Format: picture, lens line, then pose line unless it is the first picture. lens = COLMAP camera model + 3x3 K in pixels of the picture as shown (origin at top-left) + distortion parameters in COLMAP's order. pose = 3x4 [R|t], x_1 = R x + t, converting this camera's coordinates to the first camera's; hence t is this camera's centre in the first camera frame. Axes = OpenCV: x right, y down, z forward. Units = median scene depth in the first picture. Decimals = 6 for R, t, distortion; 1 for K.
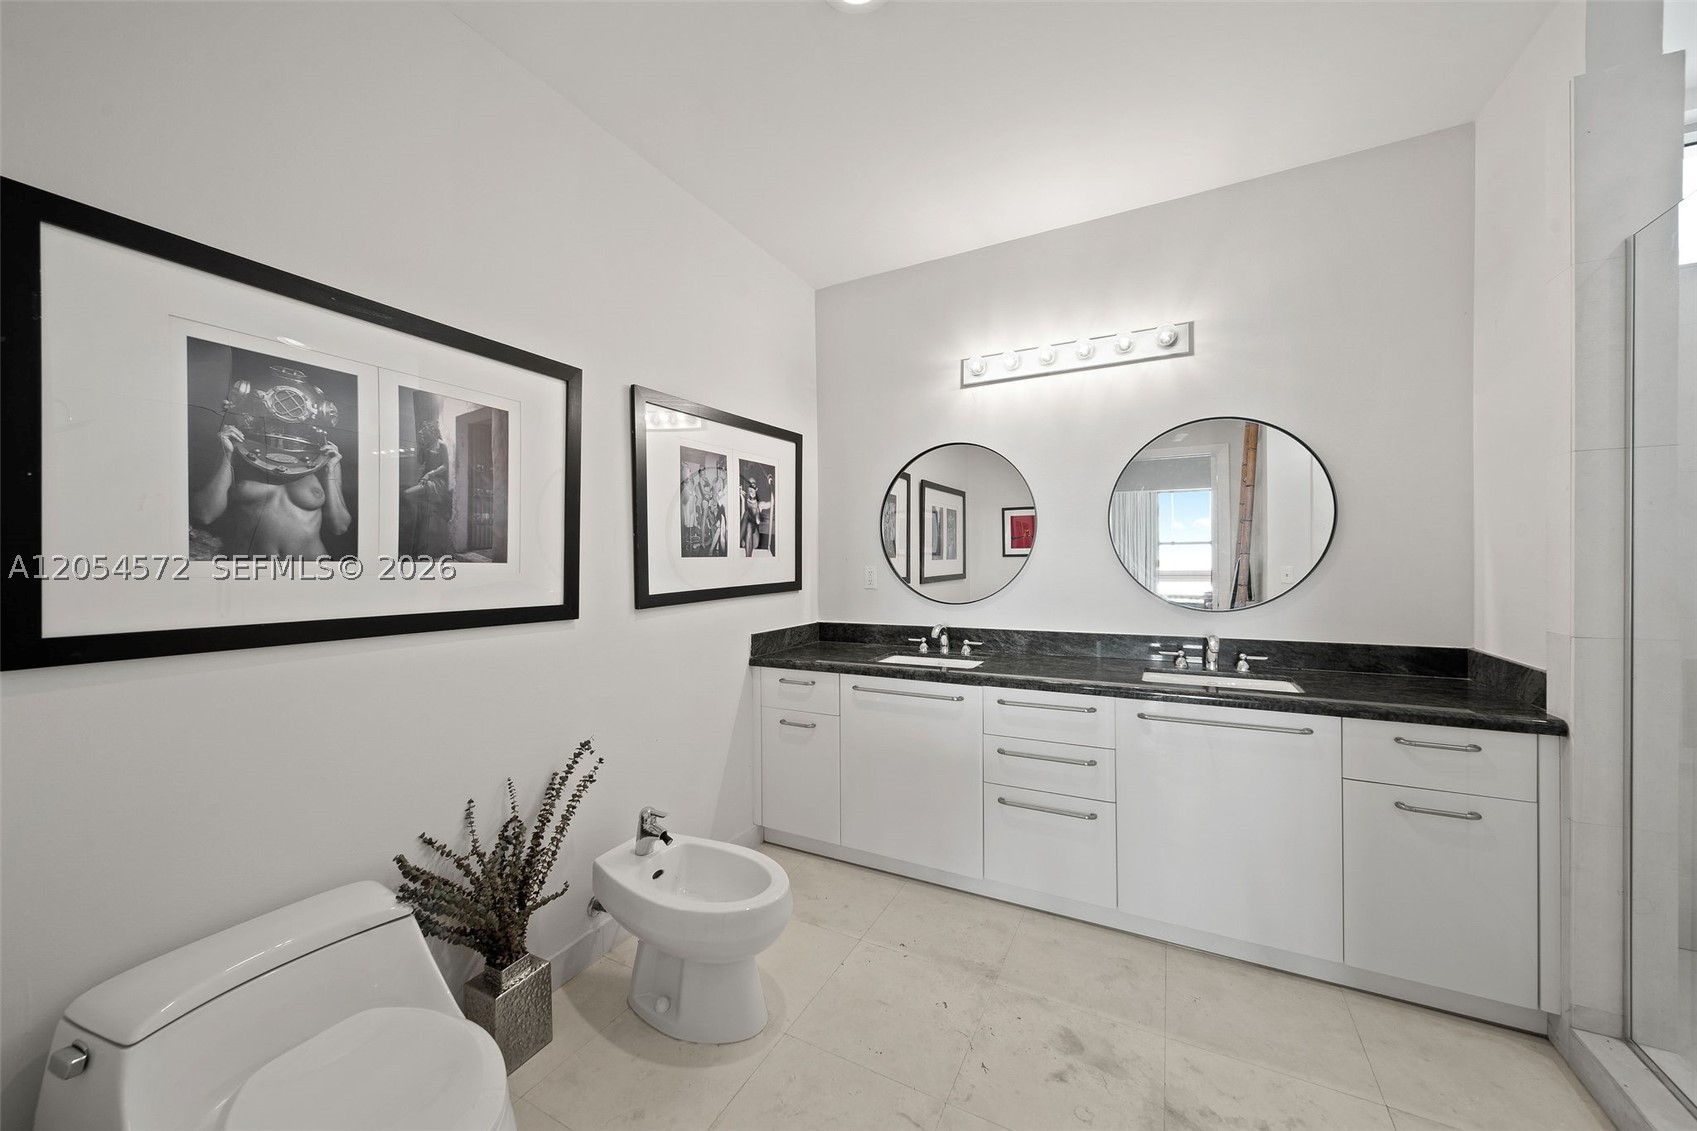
lens RADIAL K [[603.0, 0, 847.8], [0, 603.0, 560.0], [0, 0, 1]] dist [0.001871, -0.001514]
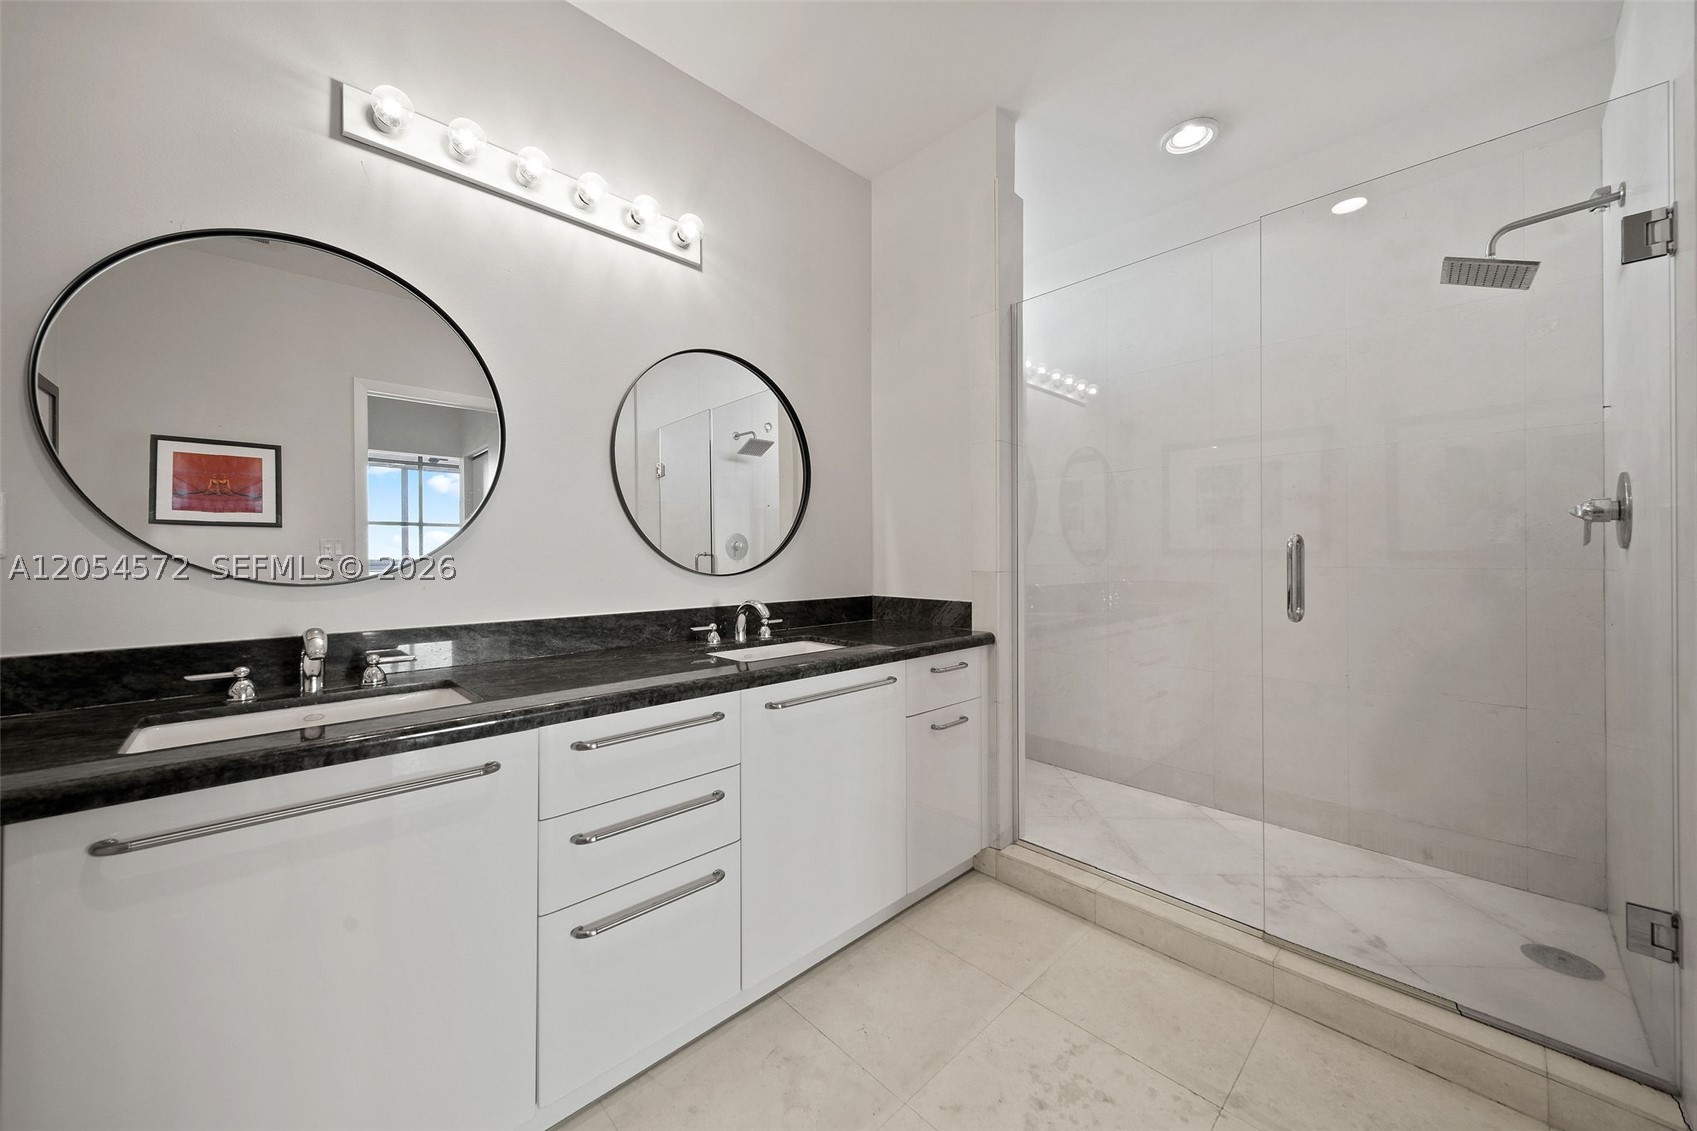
lens RADIAL K [[613.4, 0, 848.4], [0, 613.4, 551.2], [0, 0, 1]] dist [0.000138, 0.000025]
pose [[0.316095, 0.015558, 0.948600, -0.189869], [-0.003260, 0.999877, -0.015313, 0.070161], [-0.948722, 0.001748, 0.316107, 0.608312]]
